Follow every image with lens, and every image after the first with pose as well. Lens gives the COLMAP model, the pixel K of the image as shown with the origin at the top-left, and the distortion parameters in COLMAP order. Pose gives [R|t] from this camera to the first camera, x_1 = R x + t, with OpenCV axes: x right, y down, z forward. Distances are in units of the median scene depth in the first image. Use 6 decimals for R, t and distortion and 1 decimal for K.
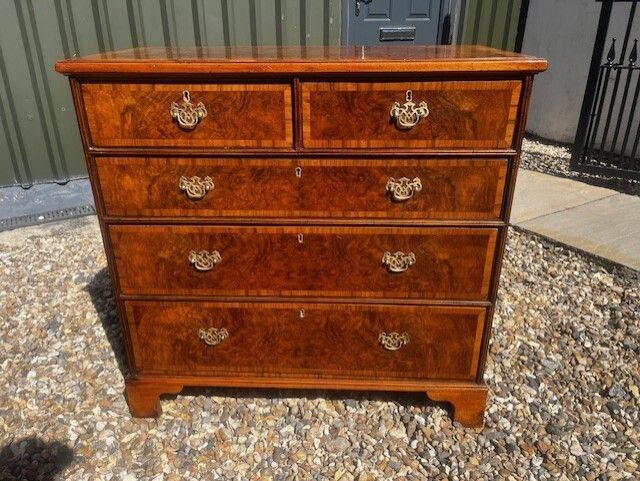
lens RADIAL K [[487.8, 0, 320.7], [0, 487.8, 237.4], [0, 0, 1]] dist [0.069389, -0.107510]
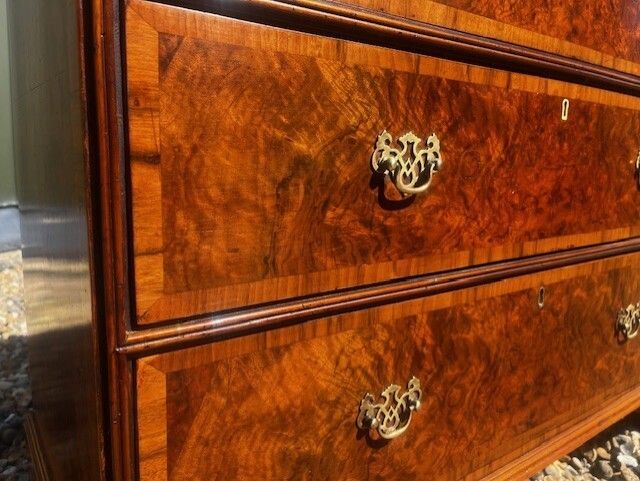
lens RADIAL K [[487.8, 0, 323.7], [0, 487.8, 238.8], [0, 0, 1]] dist [0.069389, -0.107510]
pose [[0.782578, -0.079246, 0.617489, -0.472723], [0.215996, 0.964816, -0.149923, 0.128122], [-0.583882, 0.250701, 0.772160, 0.743790]]
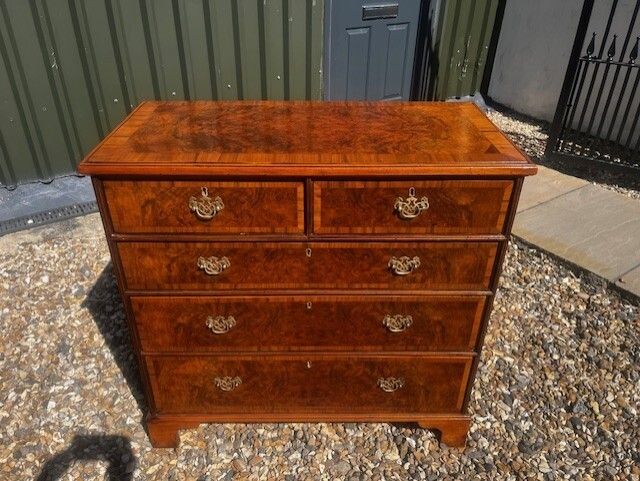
lens RADIAL K [[487.8, 0, 321.2], [0, 487.8, 238.0], [0, 0, 1]] dist [0.069389, -0.107510]
pose [[0.998326, -0.015136, 0.055824, -0.067940], [0.008074, 0.992170, 0.124636, -0.263192], [-0.057273, -0.123977, 0.990631, -0.064575]]
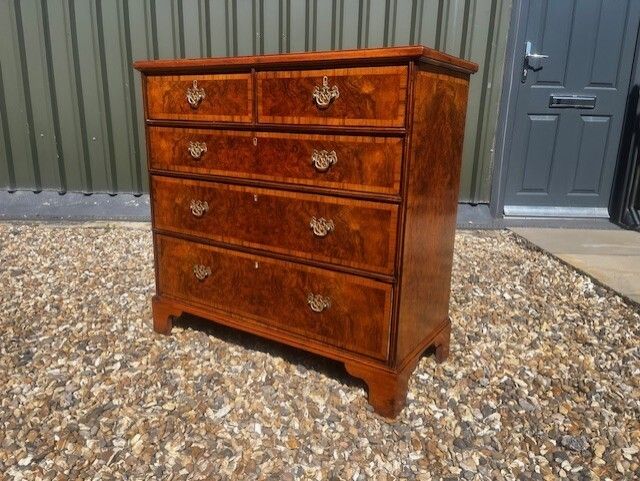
lens RADIAL K [[487.8, 0, 315.9], [0, 487.8, 239.0], [0, 0, 1]] dist [0.069389, -0.107510]
pose [[0.864439, 0.146900, -0.480797, 0.660401], [-0.227553, 0.967112, -0.113637, 0.197455], [0.448292, 0.207639, 0.869437, -0.003575]]
